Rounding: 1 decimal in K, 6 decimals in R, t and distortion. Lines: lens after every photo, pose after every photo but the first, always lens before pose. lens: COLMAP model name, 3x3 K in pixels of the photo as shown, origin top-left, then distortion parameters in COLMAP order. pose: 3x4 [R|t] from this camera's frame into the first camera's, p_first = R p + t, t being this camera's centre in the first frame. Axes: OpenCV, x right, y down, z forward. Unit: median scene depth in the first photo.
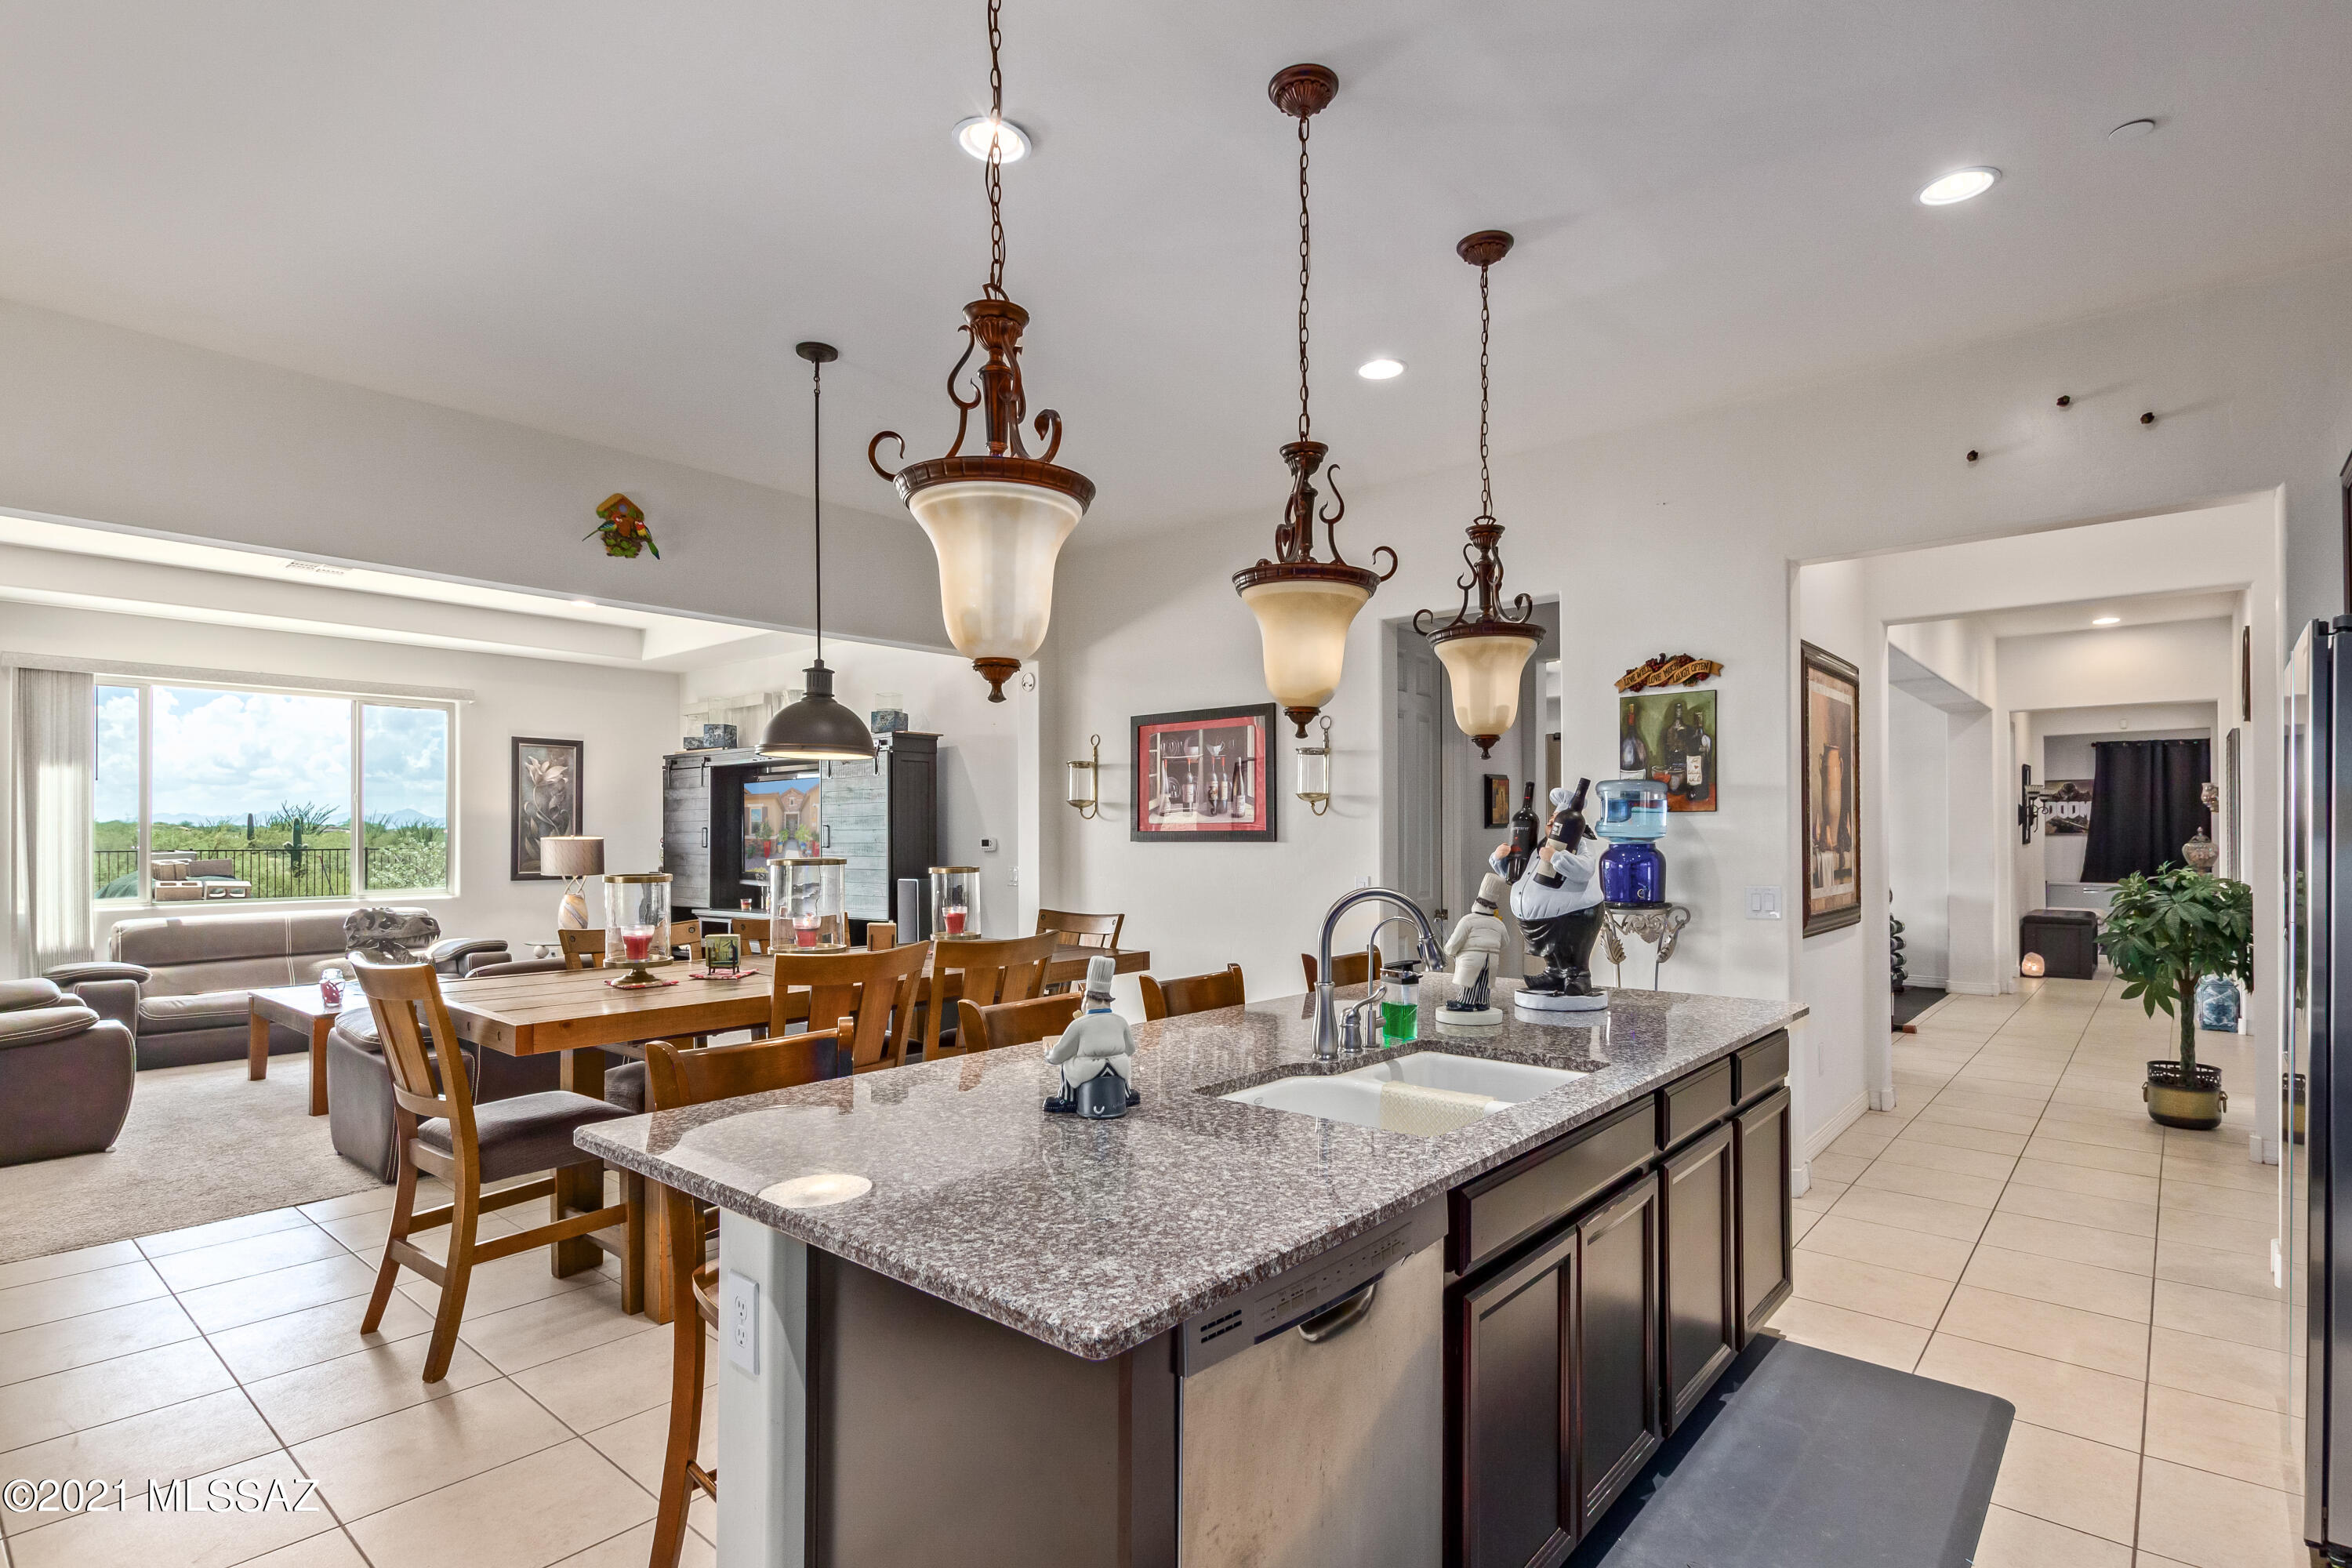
lens RADIAL K [[1139.7, 0, 1127.0], [0, 1139.7, 835.2], [0, 0, 1]] dist [0.020081, -0.003031]
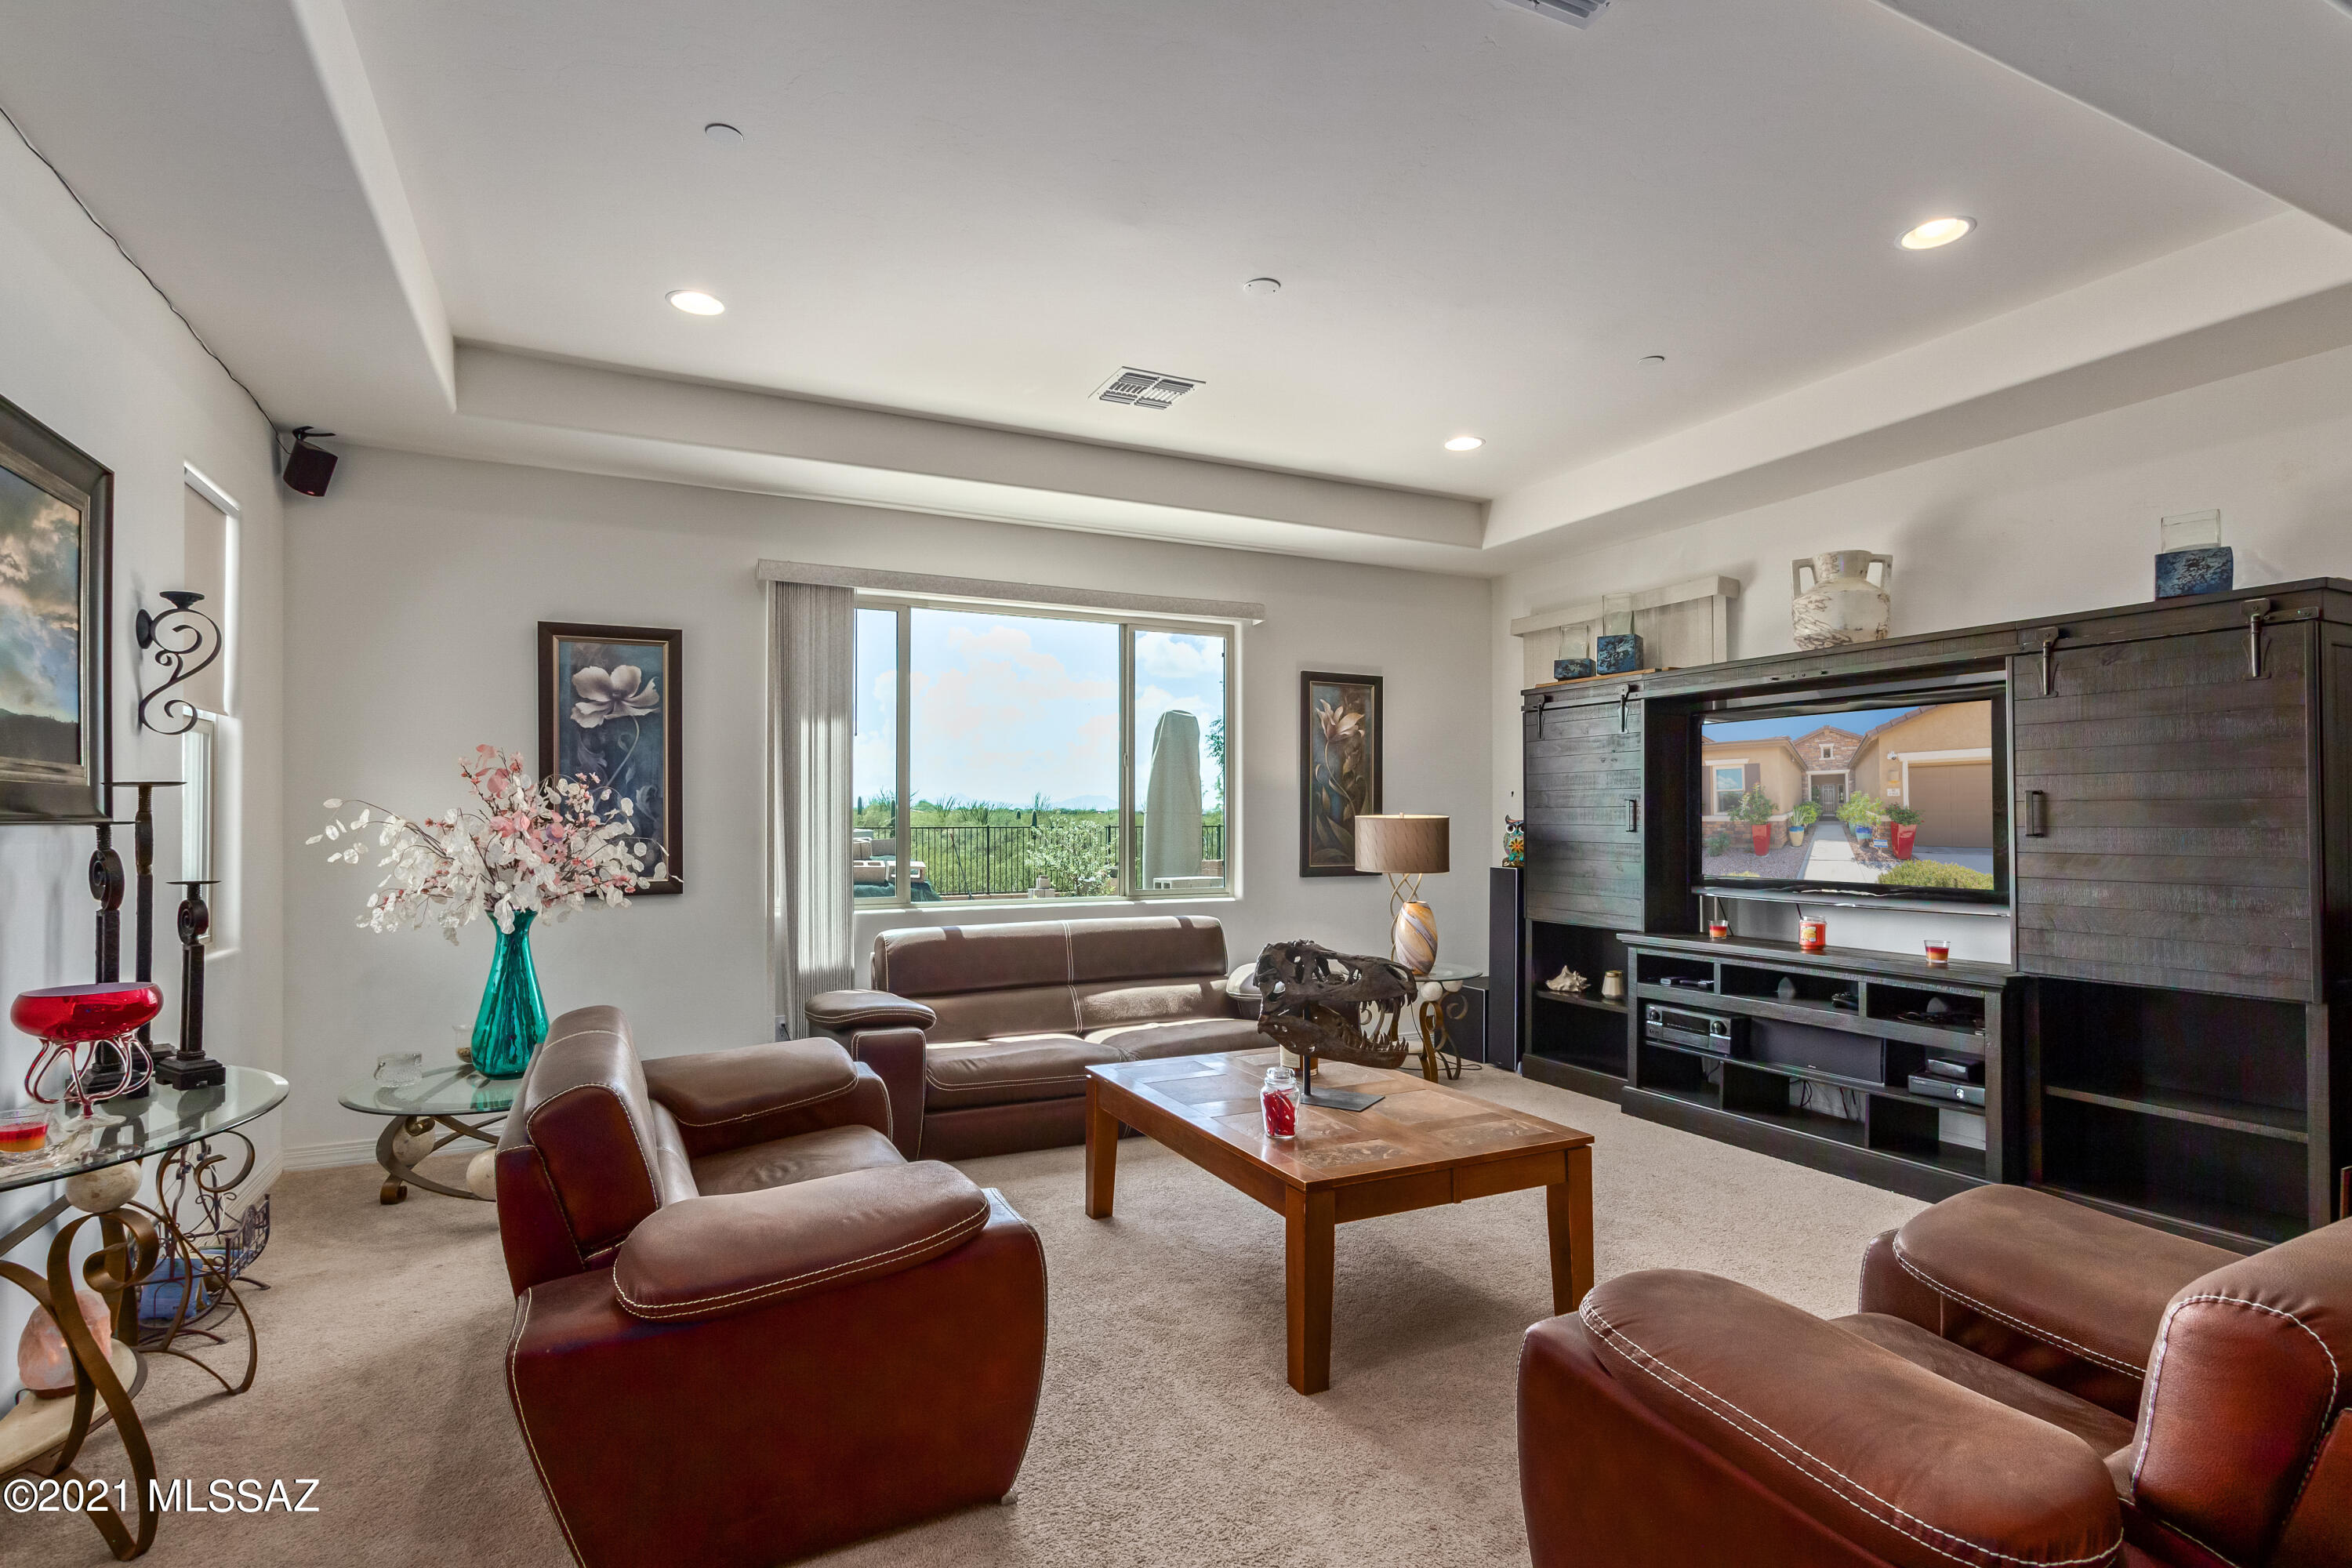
lens RADIAL K [[1139.7, 0, 1156.3], [0, 1139.7, 787.5], [0, 0, 1]] dist [0.020081, -0.003031]
pose [[0.929877, -0.008855, -0.367764, -0.455114], [-0.003362, 0.999464, -0.032566, 0.009616], [0.367855, 0.031519, 0.929349, 0.406429]]
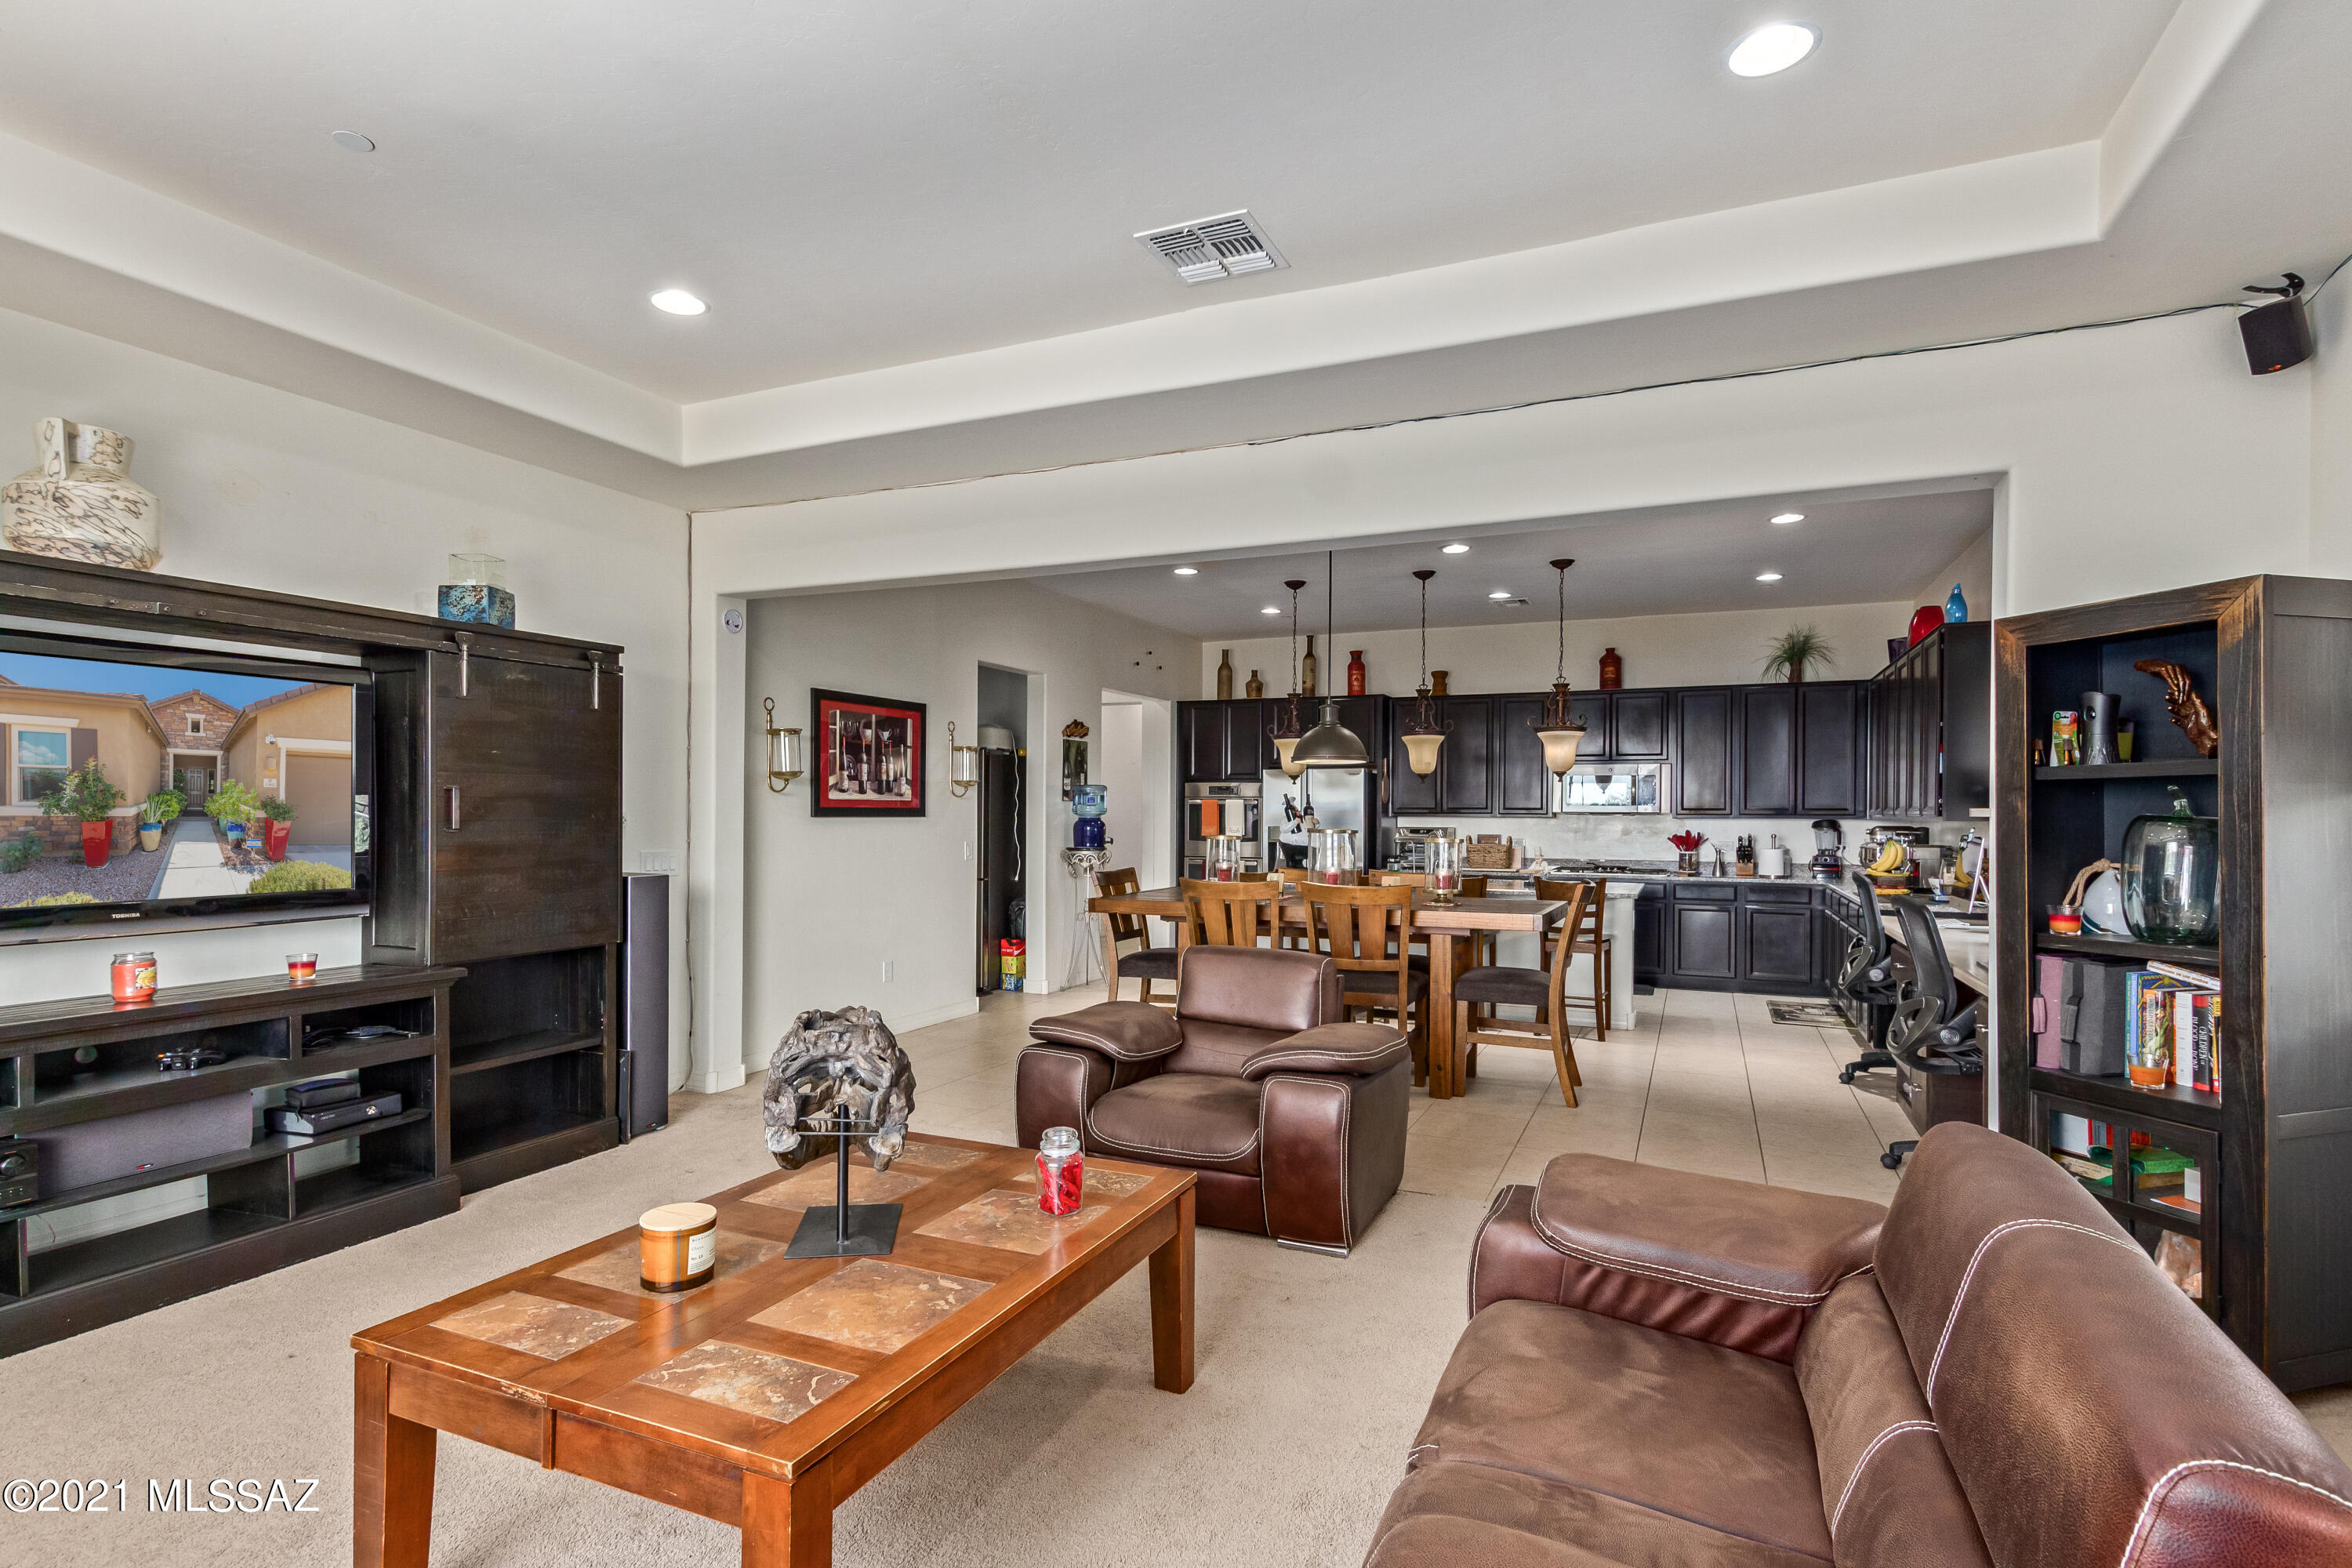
lens RADIAL K [[1139.7, 0, 1187.6], [0, 1139.7, 803.5], [0, 0, 1]] dist [0.020081, -0.003031]
pose [[-0.275924, 0.018809, 0.960995, -0.937435], [0.007301, 0.999821, -0.017473, 0.012461], [-0.961152, 0.002195, -0.276012, 0.883103]]
